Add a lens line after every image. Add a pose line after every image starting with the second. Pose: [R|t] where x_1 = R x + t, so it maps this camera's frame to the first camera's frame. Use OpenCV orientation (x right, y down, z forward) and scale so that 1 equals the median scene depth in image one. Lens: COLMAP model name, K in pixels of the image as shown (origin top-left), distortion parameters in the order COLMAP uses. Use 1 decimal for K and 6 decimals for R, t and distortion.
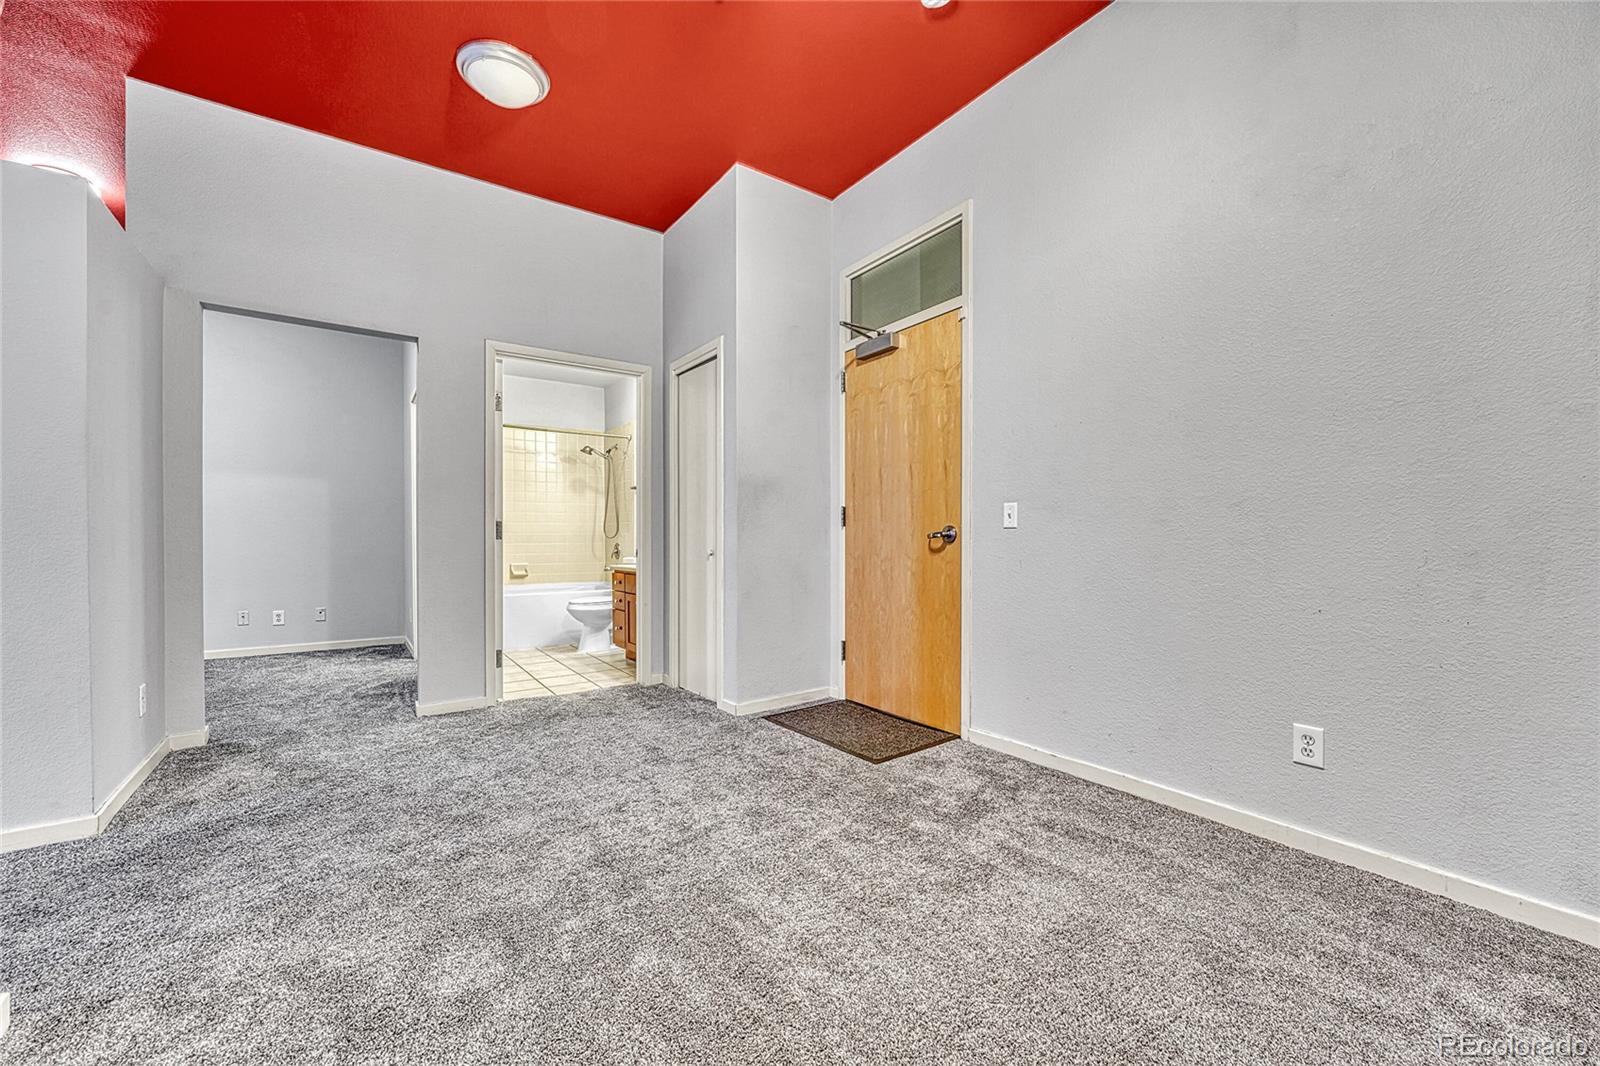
lens RADIAL K [[629.3, 0, 805.5], [0, 629.3, 543.2], [0, 0, 1]] dist [-0.007269, 0.000014]
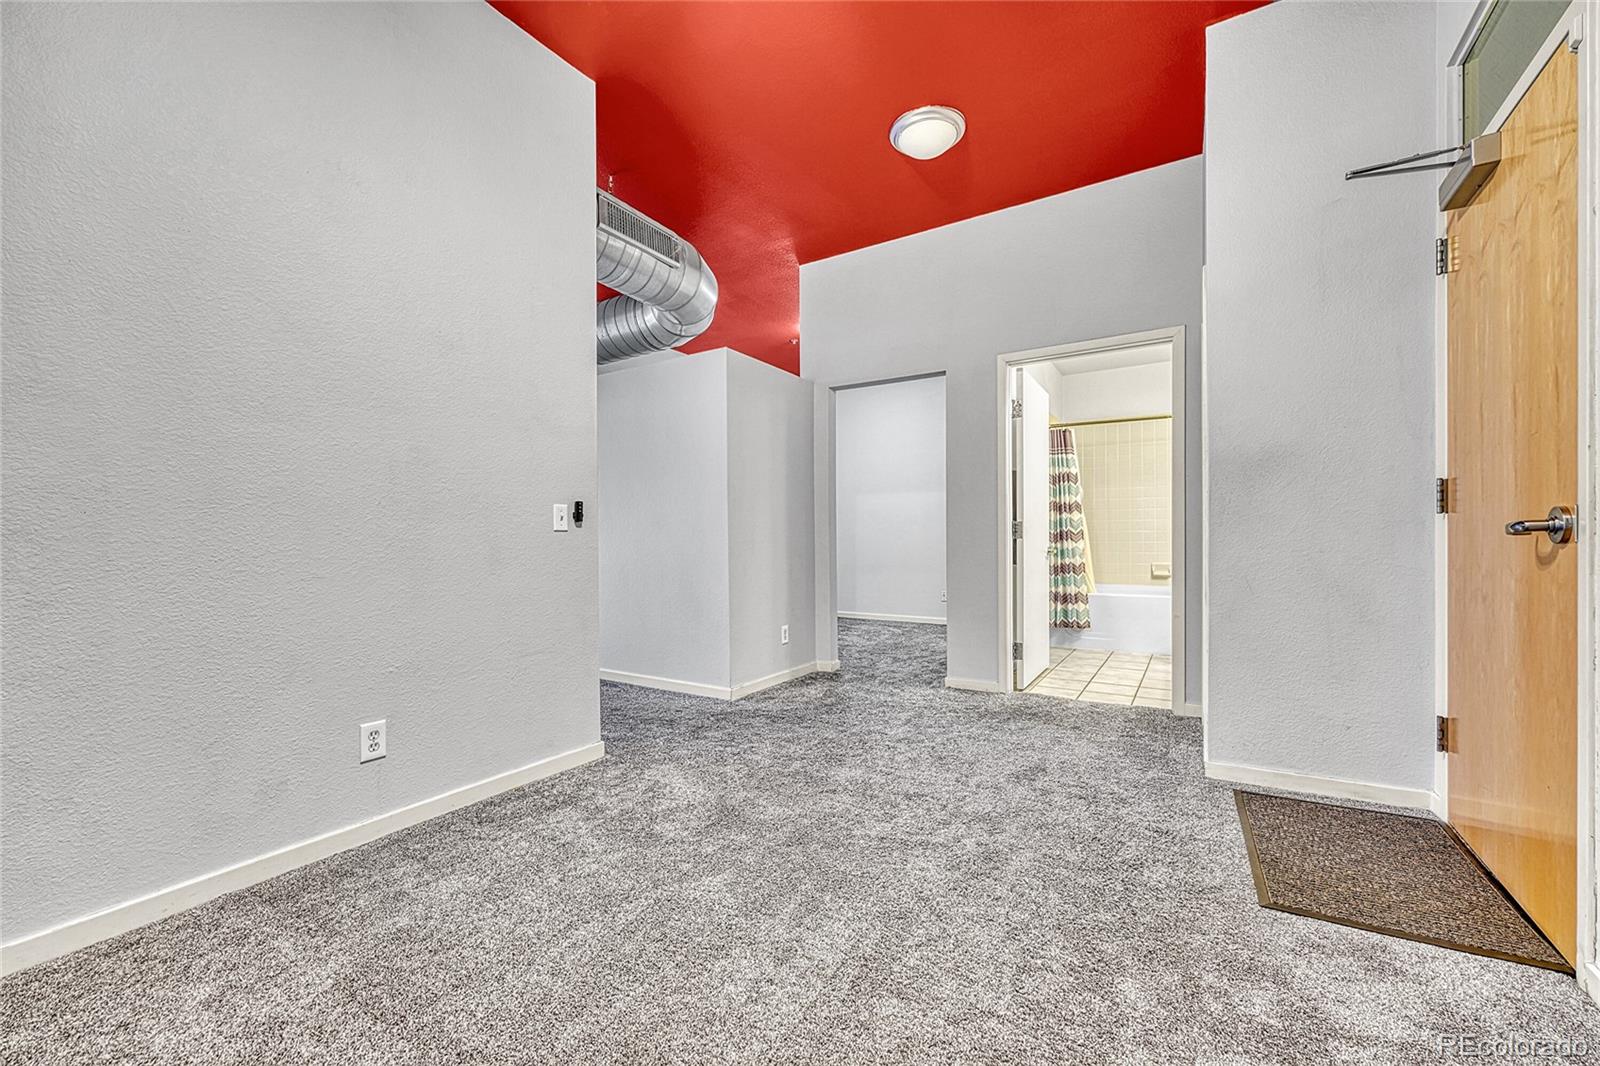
lens RADIAL K [[632.3, 0, 794.7], [0, 632.3, 541.2], [0, 0, 1]] dist [-0.008744, 0.002401]
pose [[0.379281, 0.000071, -0.925282, 0.428144], [0.000543, 1.000000, 0.000299, -0.002239], [0.925281, -0.000616, 0.379281, 0.298643]]
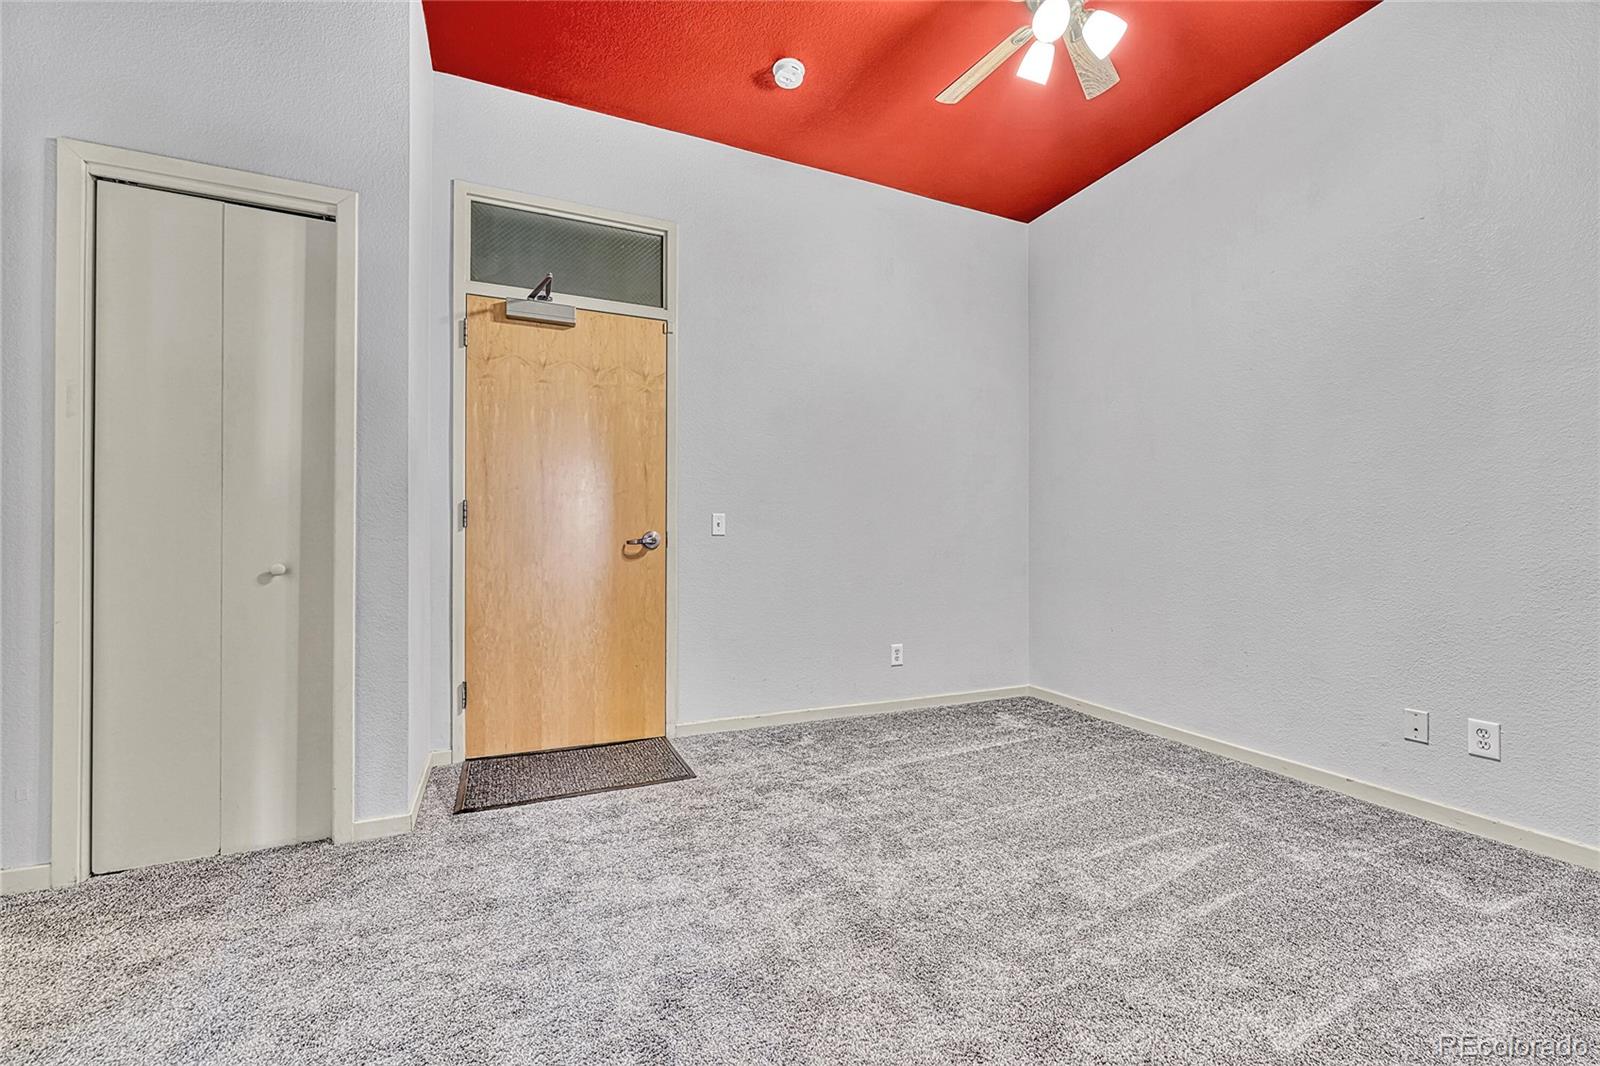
lens RADIAL K [[632.3, 0, 794.7], [0, 632.3, 541.2], [0, 0, 1]] dist [-0.008744, 0.002401]
pose [[0.223936, 0.003584, 0.974597, -0.687333], [0.004659, 0.999978, -0.004748, -0.006066], [-0.974593, 0.005604, 0.223914, 0.541081]]
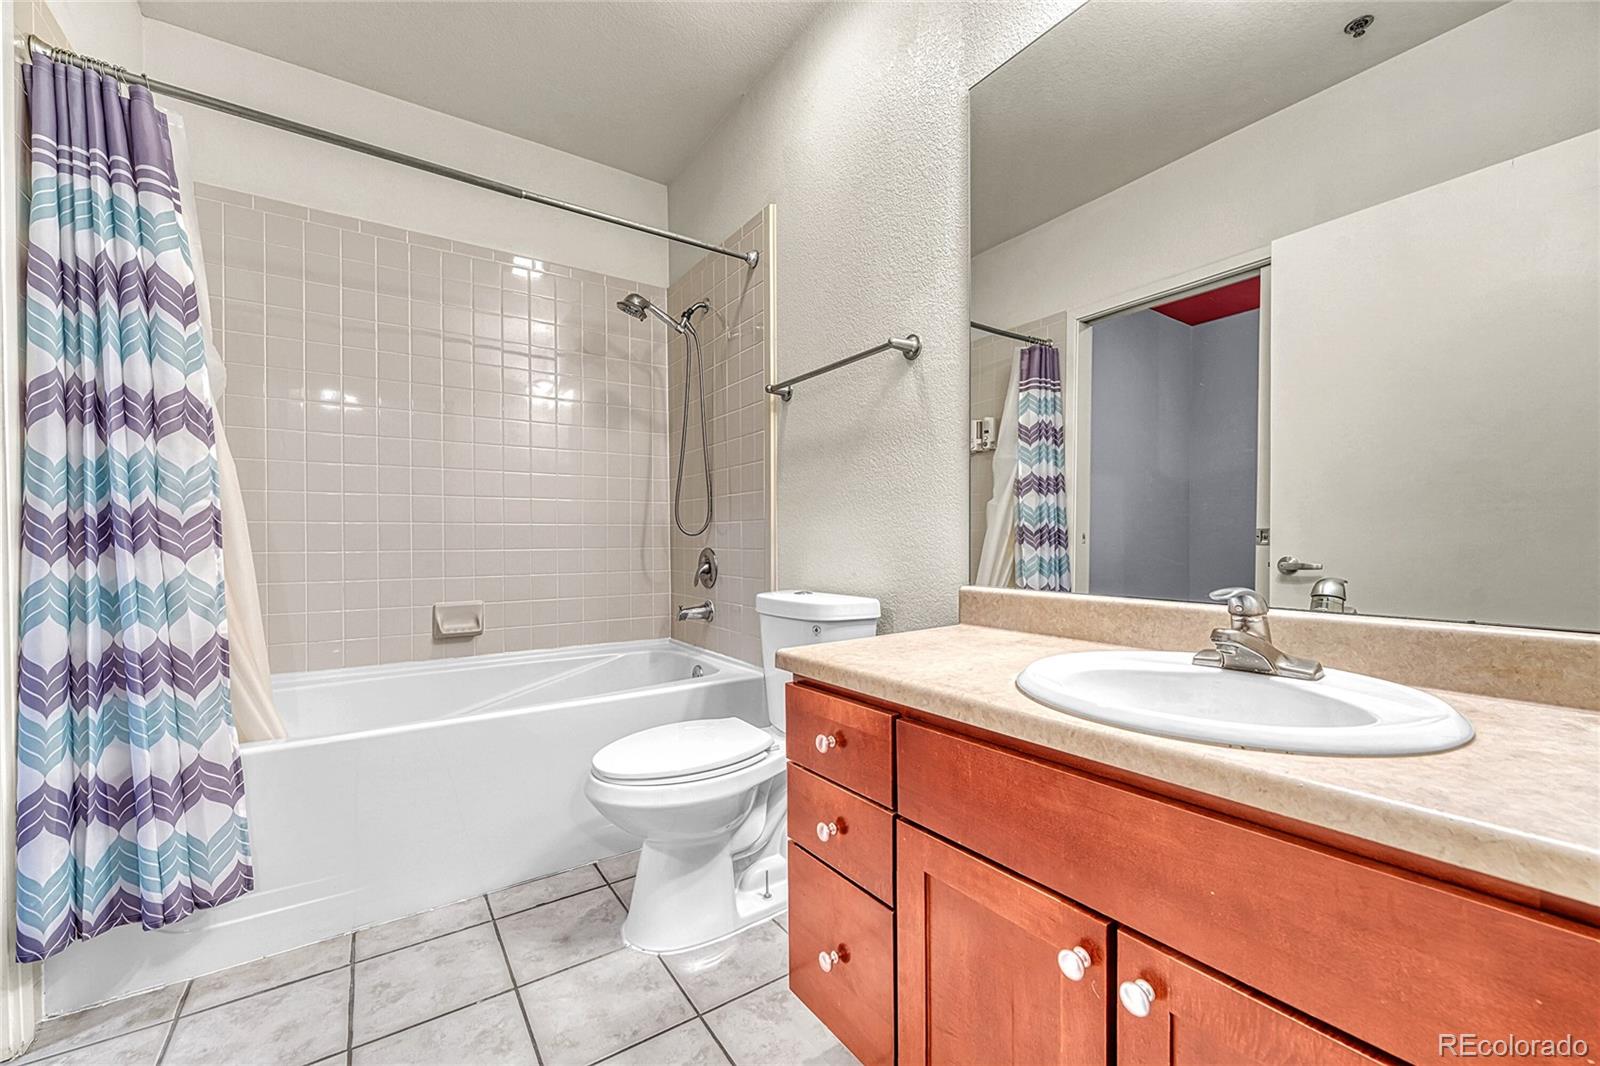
lens RADIAL K [[632.3, 0, 794.7], [0, 632.3, 541.2], [0, 0, 1]] dist [-0.008744, 0.002401]
pose [[0.999596, -0.001072, -0.028405, -0.504752], [0.000979, 0.999994, -0.003304, -0.007652], [0.028408, 0.003275, 0.999591, 1.307226]]
